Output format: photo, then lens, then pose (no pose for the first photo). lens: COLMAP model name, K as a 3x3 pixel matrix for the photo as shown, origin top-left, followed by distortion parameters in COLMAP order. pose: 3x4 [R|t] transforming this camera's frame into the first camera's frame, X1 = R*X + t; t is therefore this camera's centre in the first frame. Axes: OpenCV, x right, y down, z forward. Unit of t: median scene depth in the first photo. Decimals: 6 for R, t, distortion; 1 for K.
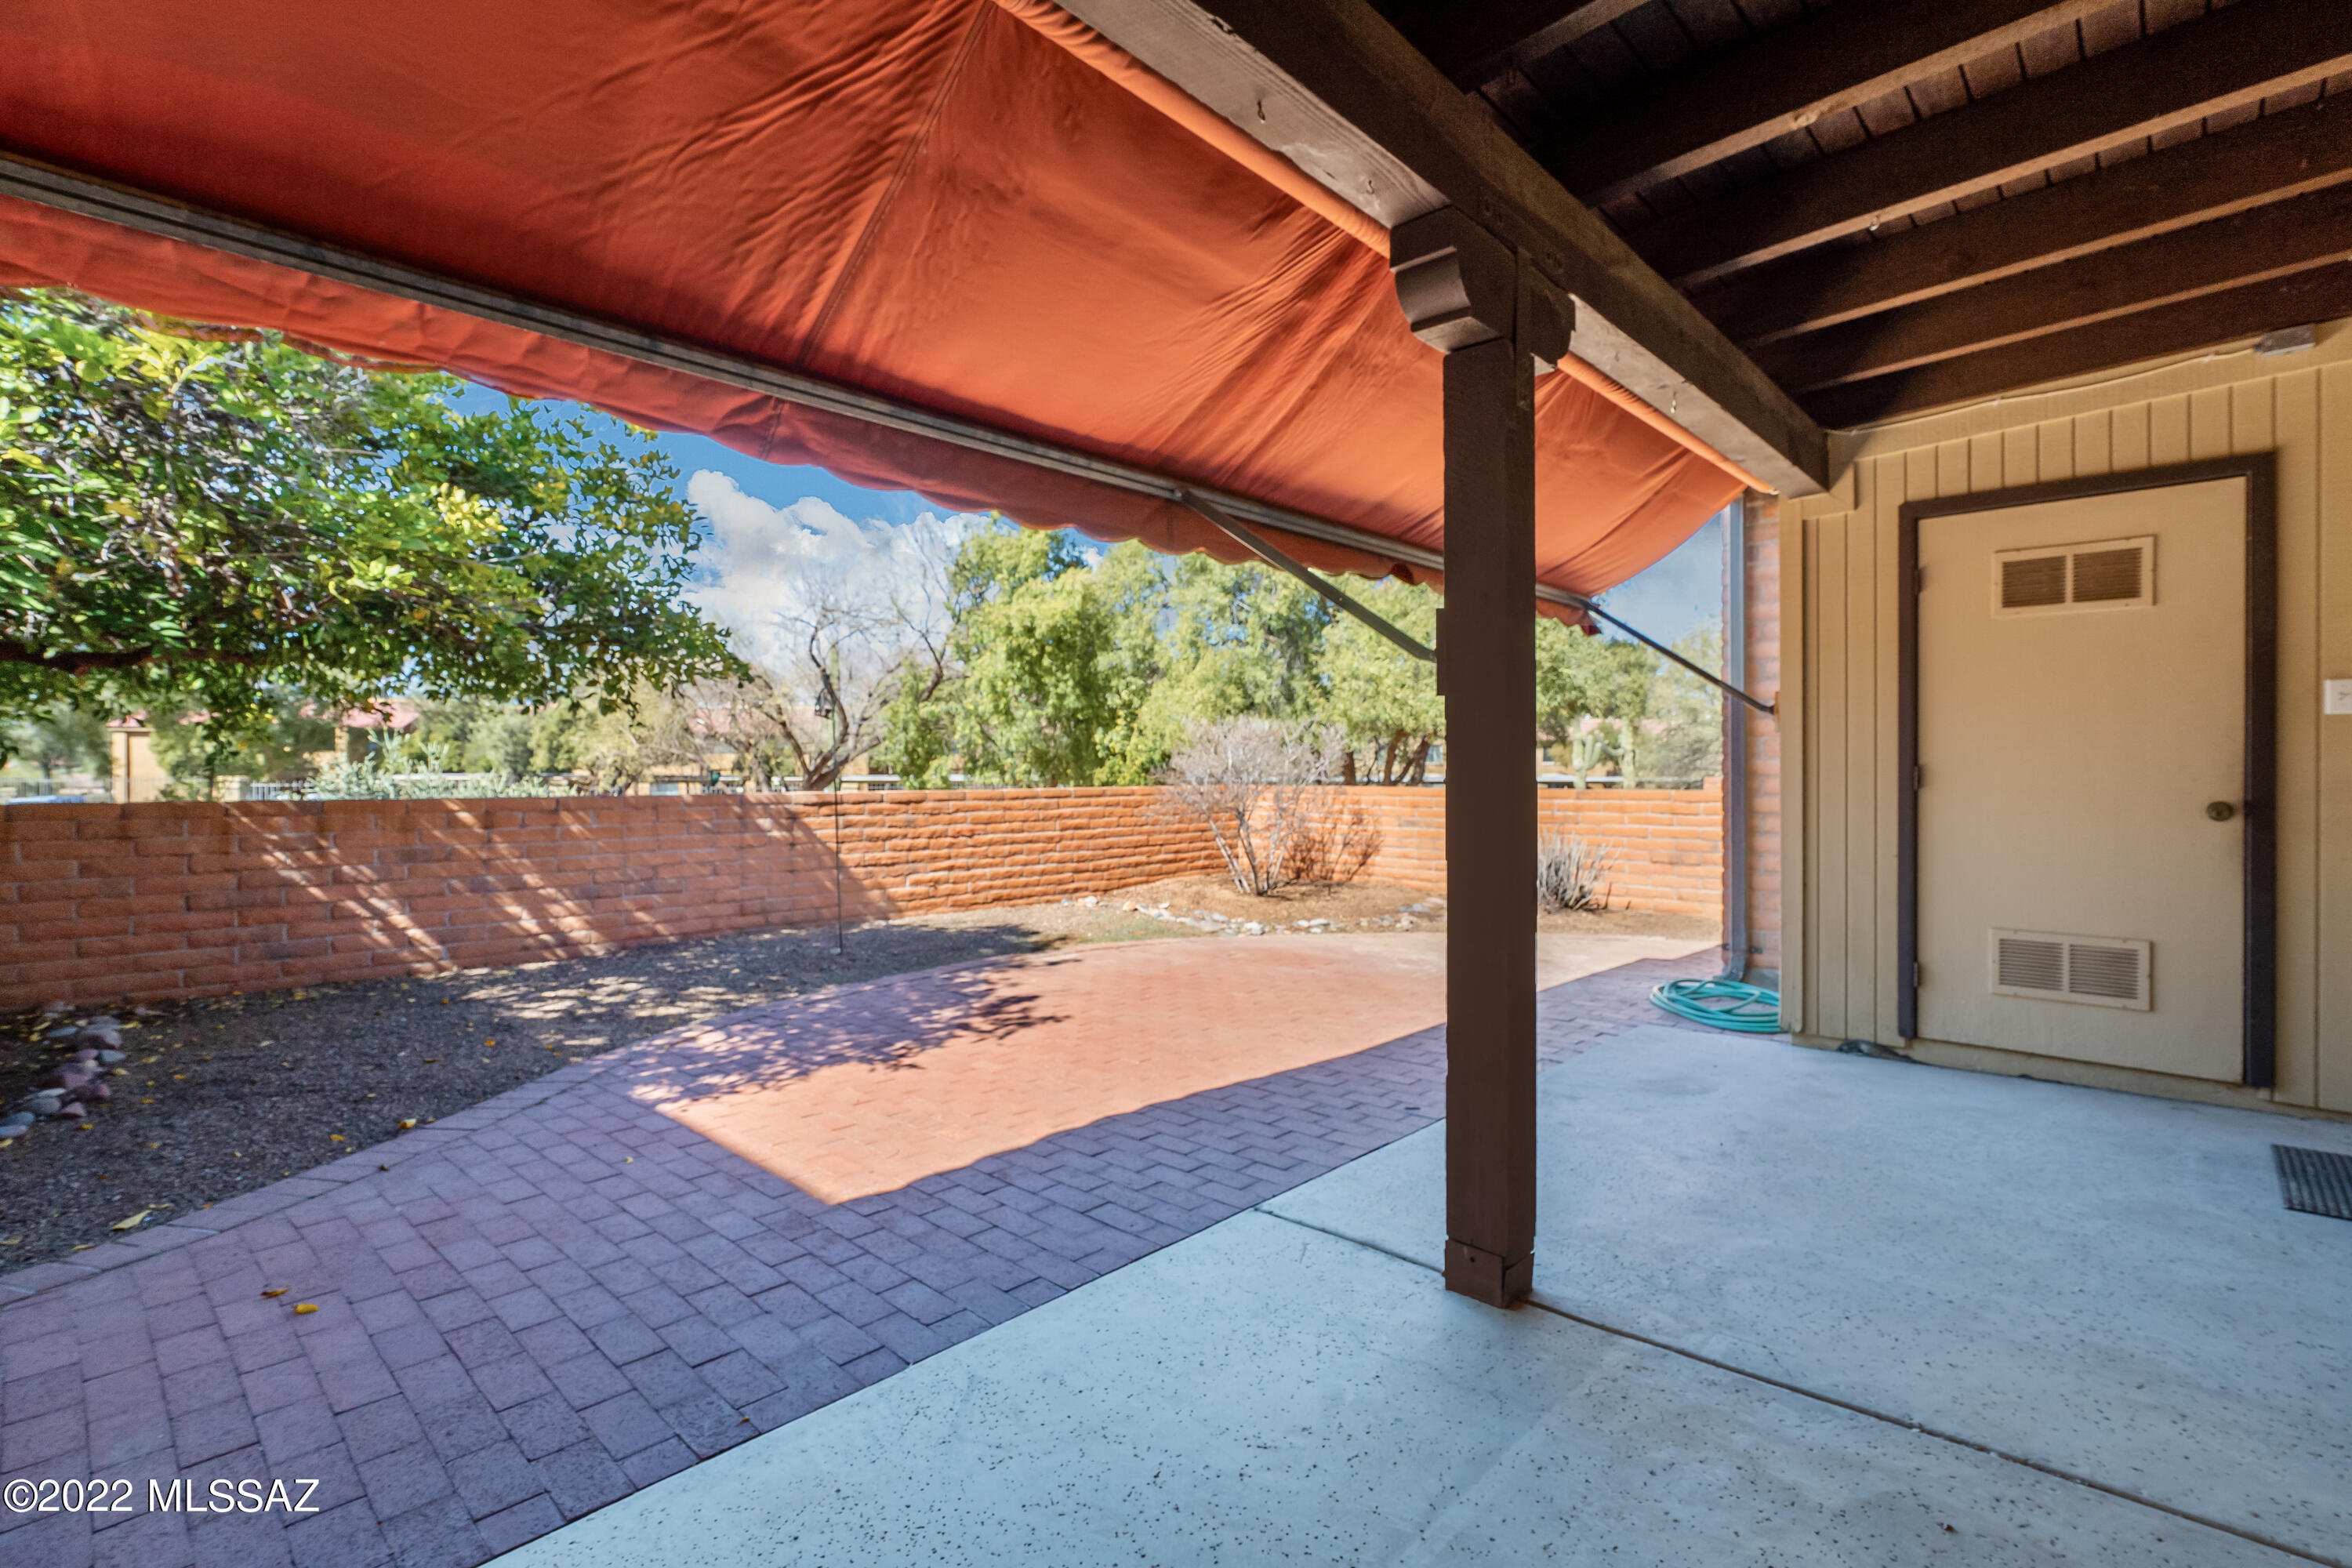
lens RADIAL K [[1076.9, 0, 1174.2], [0, 1076.9, 769.2], [0, 0, 1]] dist [-0.000129, 0.001101]
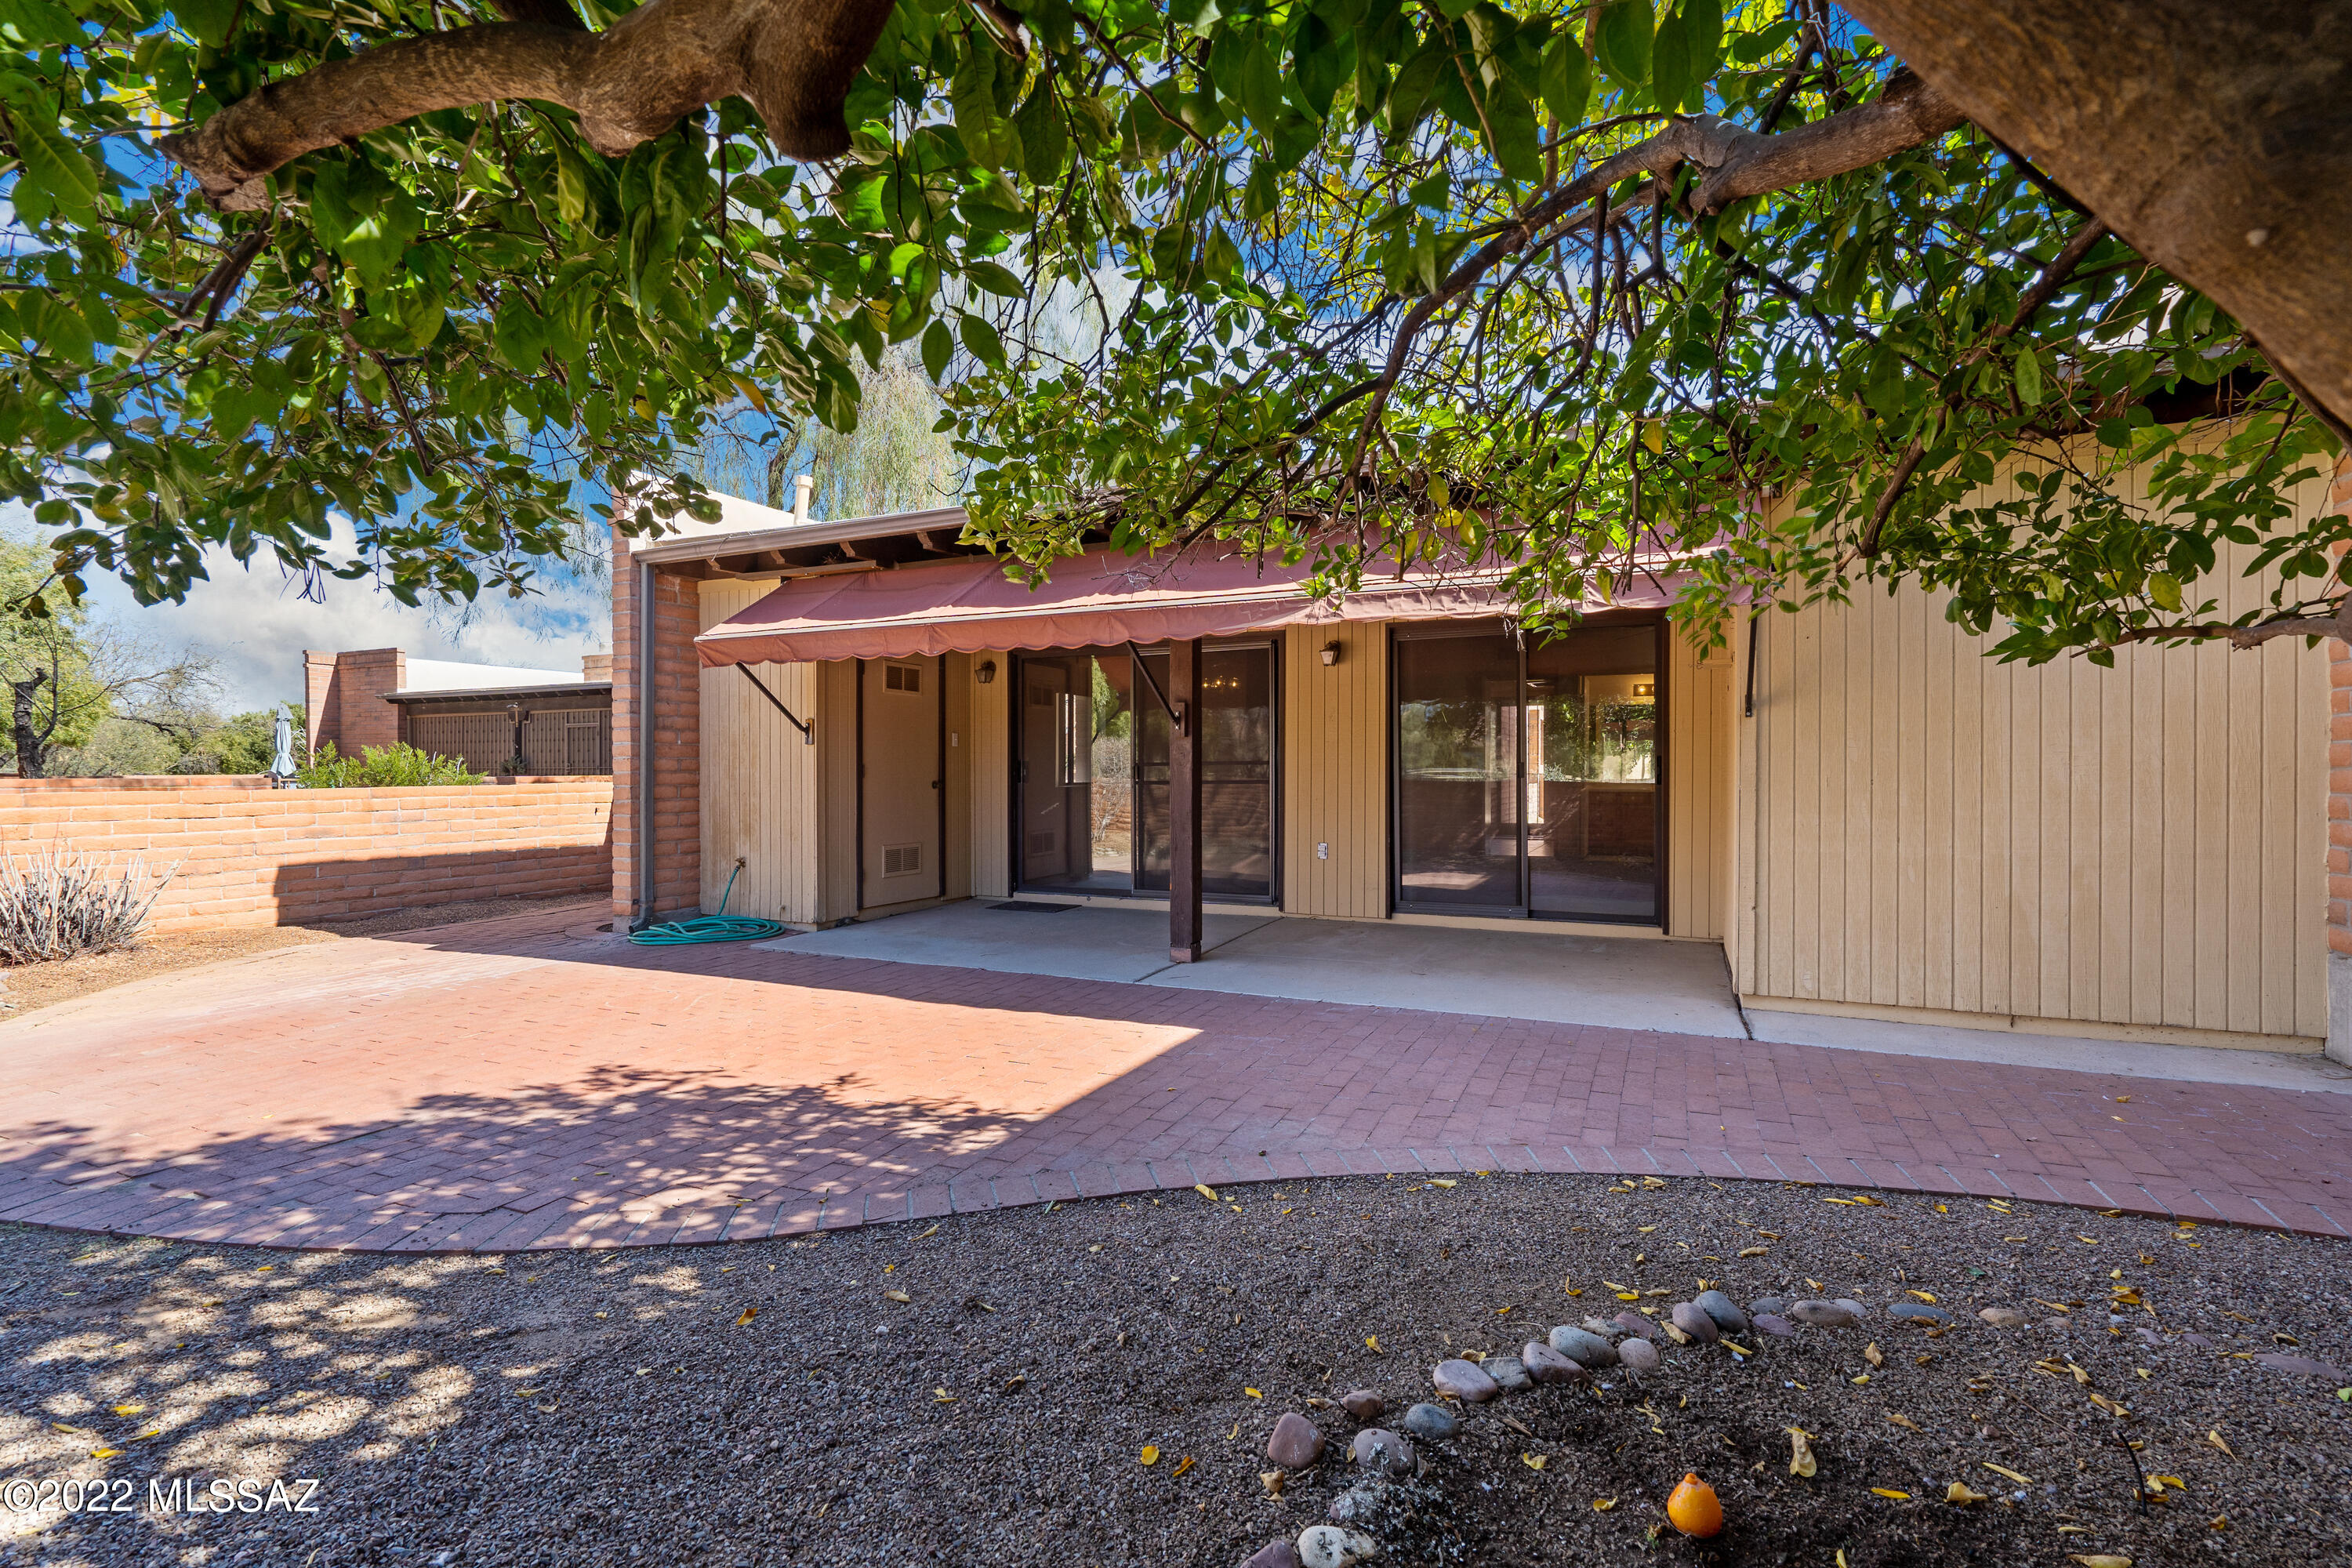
lens RADIAL K [[1076.9, 0, 1174.2], [0, 1076.9, 769.2], [0, 0, 1]] dist [-0.000129, 0.001101]
pose [[-0.310385, 0.002397, 0.950608, -1.347870], [-0.000184, 0.999997, -0.002582, 0.008672], [-0.950611, -0.000976, -0.310383, 1.122848]]
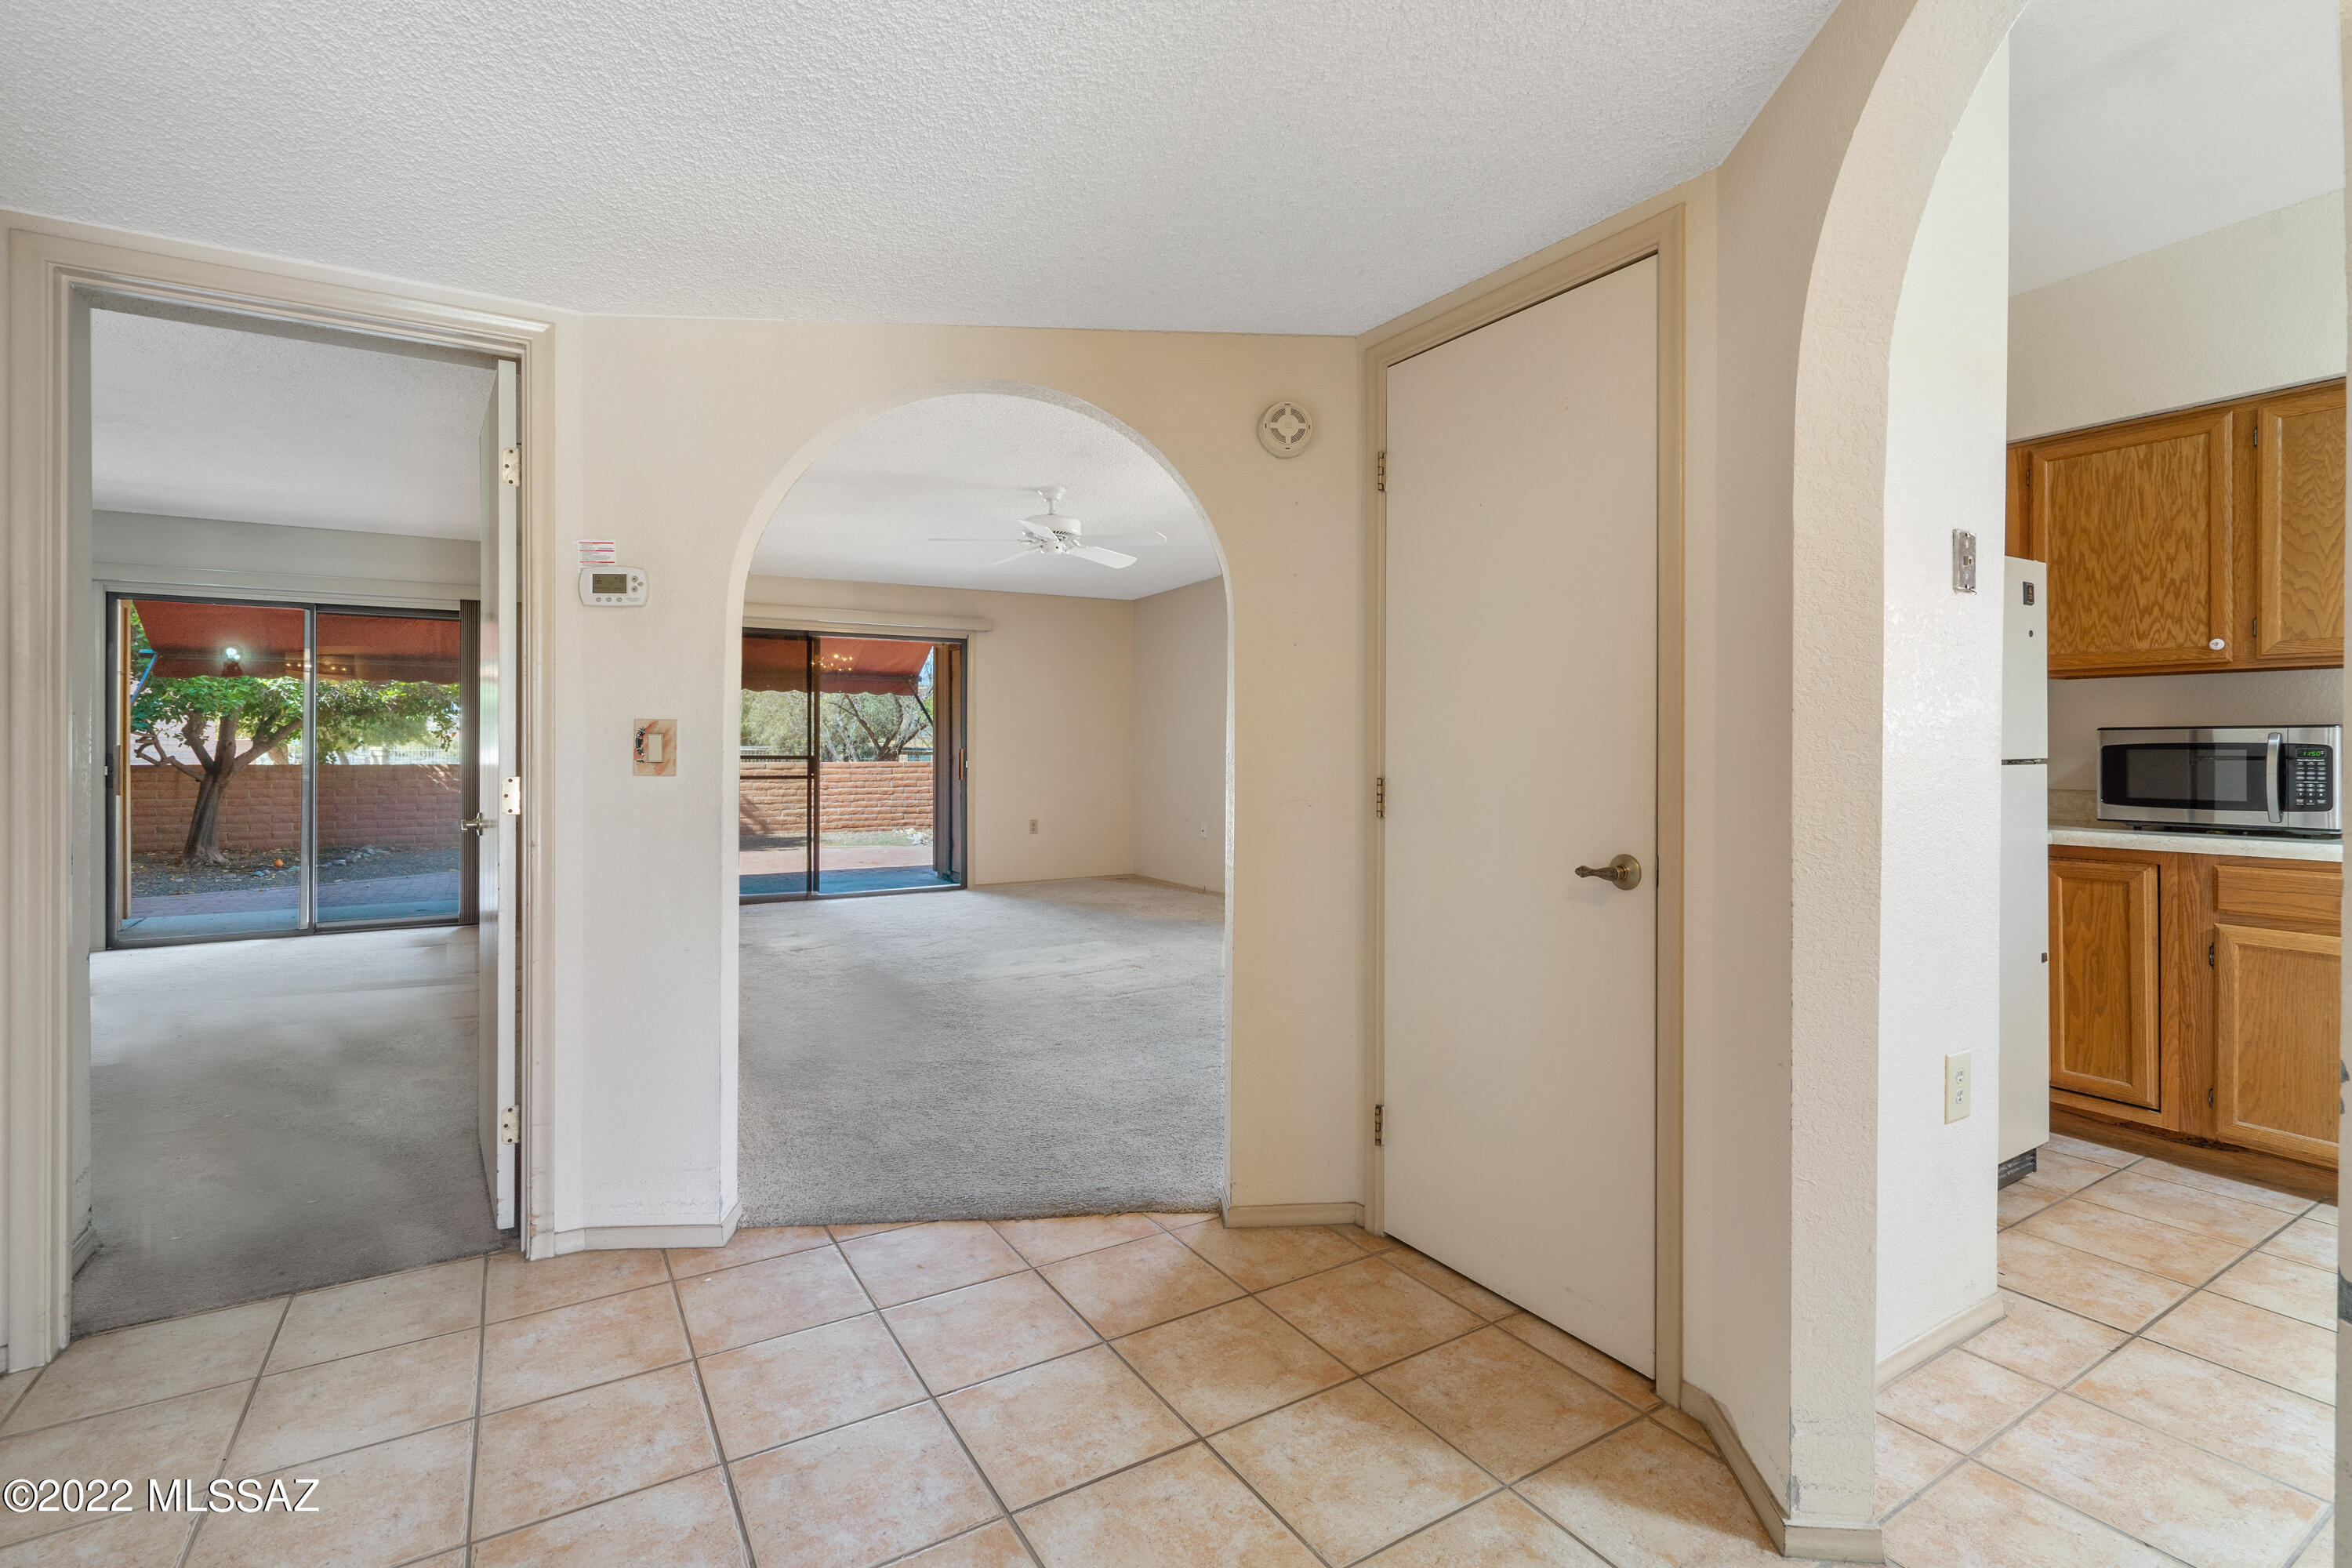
lens RADIAL K [[1084.2, 0, 1180.3], [0, 1084.2, 738.1], [0, 0, 1]] dist [0.000602, 0.000051]
pose [[0.965848, 0.002566, -0.259095, 0.973840], [-0.003357, 0.999991, -0.002609, -0.019792], [0.259086, 0.003389, 0.965848, -0.638358]]
